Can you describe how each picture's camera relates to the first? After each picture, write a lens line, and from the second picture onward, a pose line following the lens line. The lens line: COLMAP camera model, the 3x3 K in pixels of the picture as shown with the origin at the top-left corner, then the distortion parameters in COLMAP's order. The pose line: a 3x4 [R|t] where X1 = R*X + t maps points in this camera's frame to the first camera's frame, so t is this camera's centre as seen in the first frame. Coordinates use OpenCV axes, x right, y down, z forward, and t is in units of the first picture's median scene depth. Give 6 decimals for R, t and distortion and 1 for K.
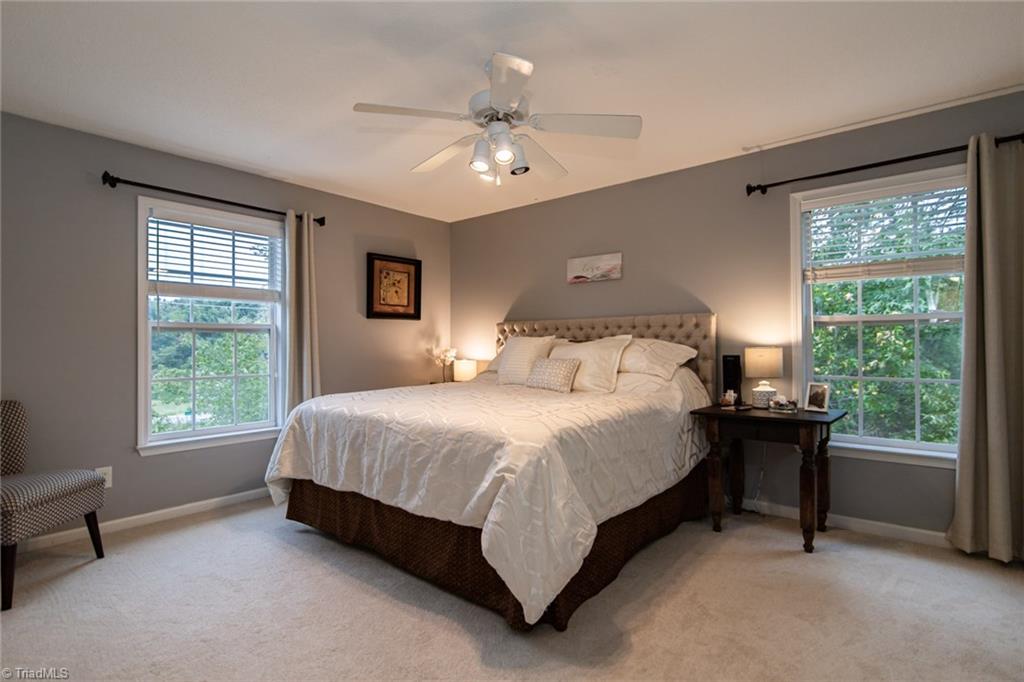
lens RADIAL K [[510.3, 0, 512.0], [0, 510.3, 341.0], [0, 0, 1]] dist [-0.002945, -0.000137]
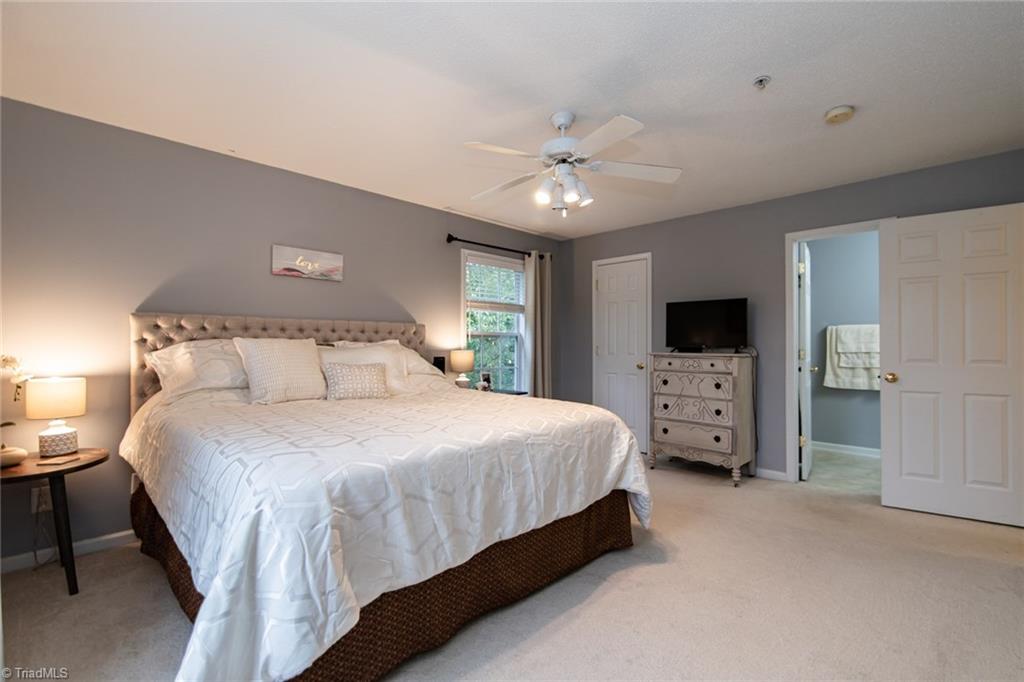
lens RADIAL K [[465.7, 0, 514.4], [0, 465.7, 343.1], [0, 0, 1]] dist [0.000934, -0.000389]
pose [[0.075842, 0.010946, 0.997060, -0.651340], [-0.010751, 0.999891, -0.010159, 0.001856], [-0.997062, -0.009948, 0.075952, 0.597485]]
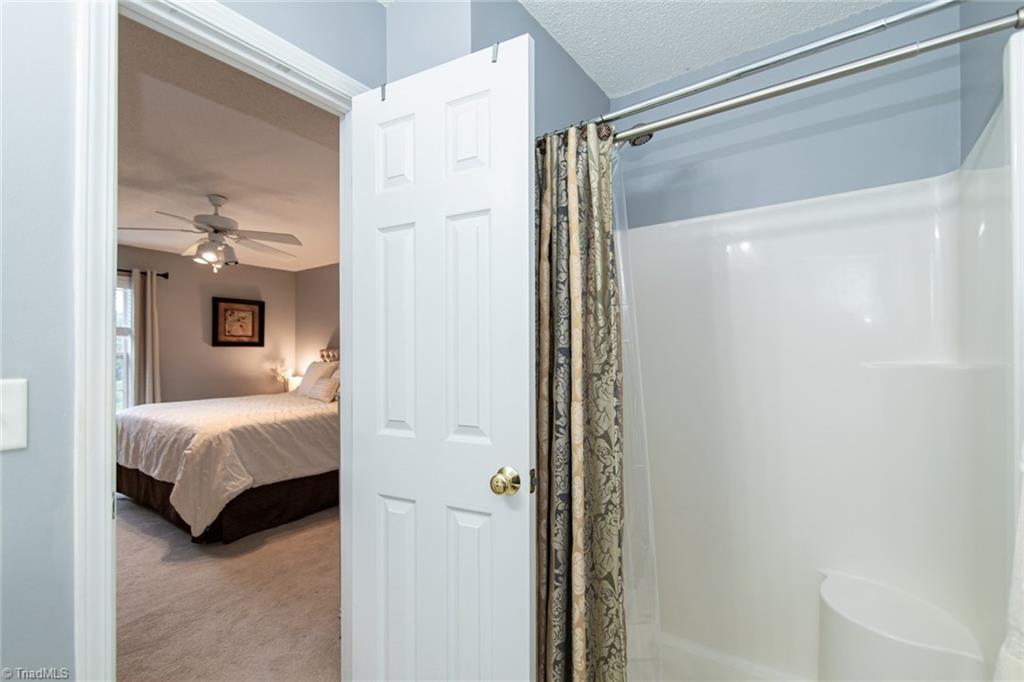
lens RADIAL K [[459.4, 0, 516.7], [0, 459.4, 353.4], [0, 0, 1]] dist [-0.000613, -0.000196]
pose [[0.996047, 0.008568, 0.088408, 0.451370], [-0.008658, 0.999962, 0.000629, -0.037149], [-0.088399, -0.001392, 0.996084, -0.299848]]
